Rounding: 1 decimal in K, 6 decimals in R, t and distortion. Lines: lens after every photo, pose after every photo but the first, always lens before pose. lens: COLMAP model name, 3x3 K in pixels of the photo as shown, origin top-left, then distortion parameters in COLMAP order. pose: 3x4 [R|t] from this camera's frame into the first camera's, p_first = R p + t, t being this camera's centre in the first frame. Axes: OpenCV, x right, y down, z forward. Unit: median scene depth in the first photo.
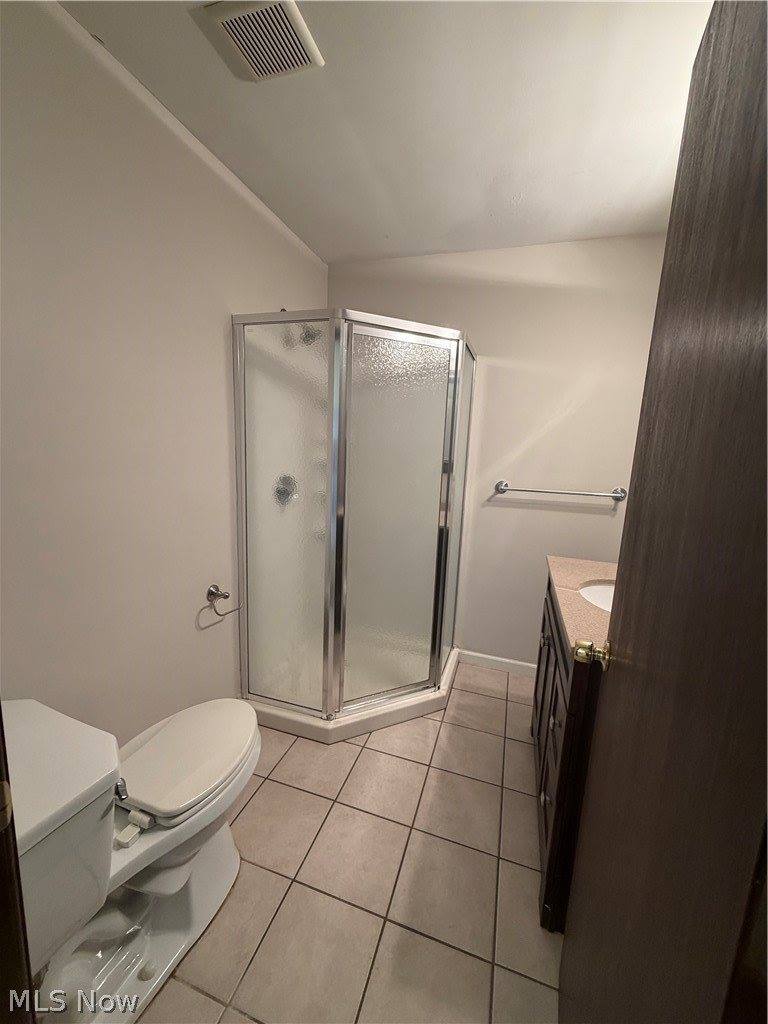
lens RADIAL K [[407.4, 0, 379.3], [0, 407.4, 514.3], [0, 0, 1]] dist [-0.003163, 0.001106]
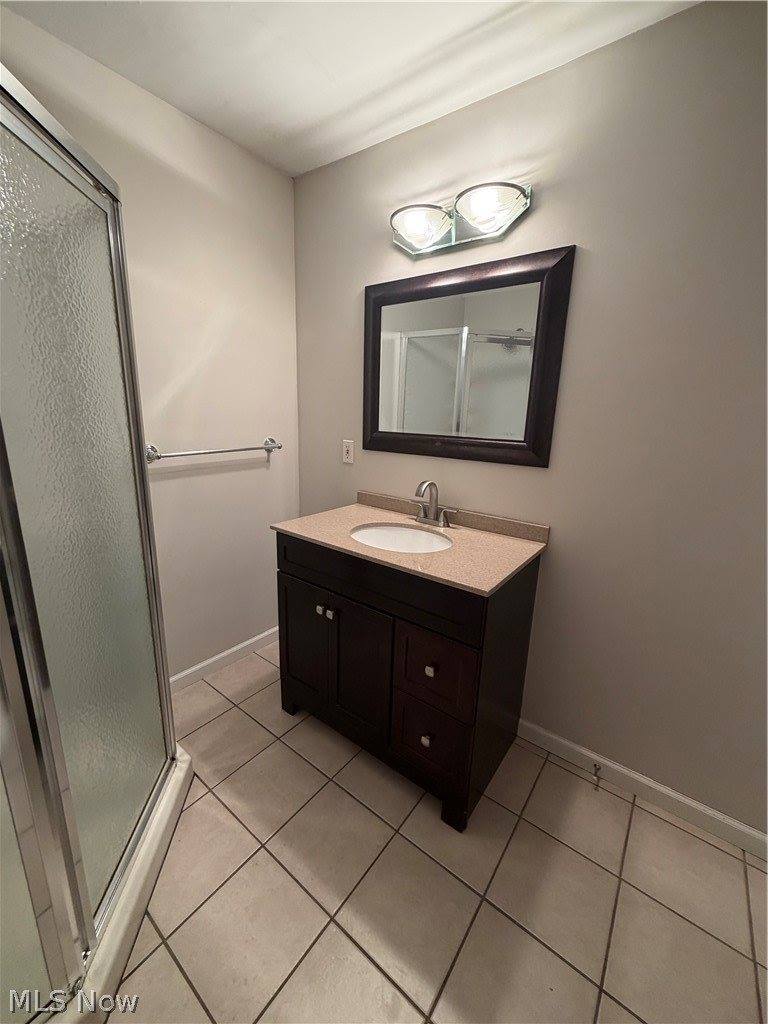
lens RADIAL K [[407.4, 0, 382.1], [0, 407.4, 505.1], [0, 0, 1]] dist [-0.003163, 0.001106]
pose [[0.316136, -0.248661, 0.915547, -0.276667], [0.145867, 0.966305, 0.212079, -0.081533], [-0.937433, 0.066502, 0.341756, 0.432403]]
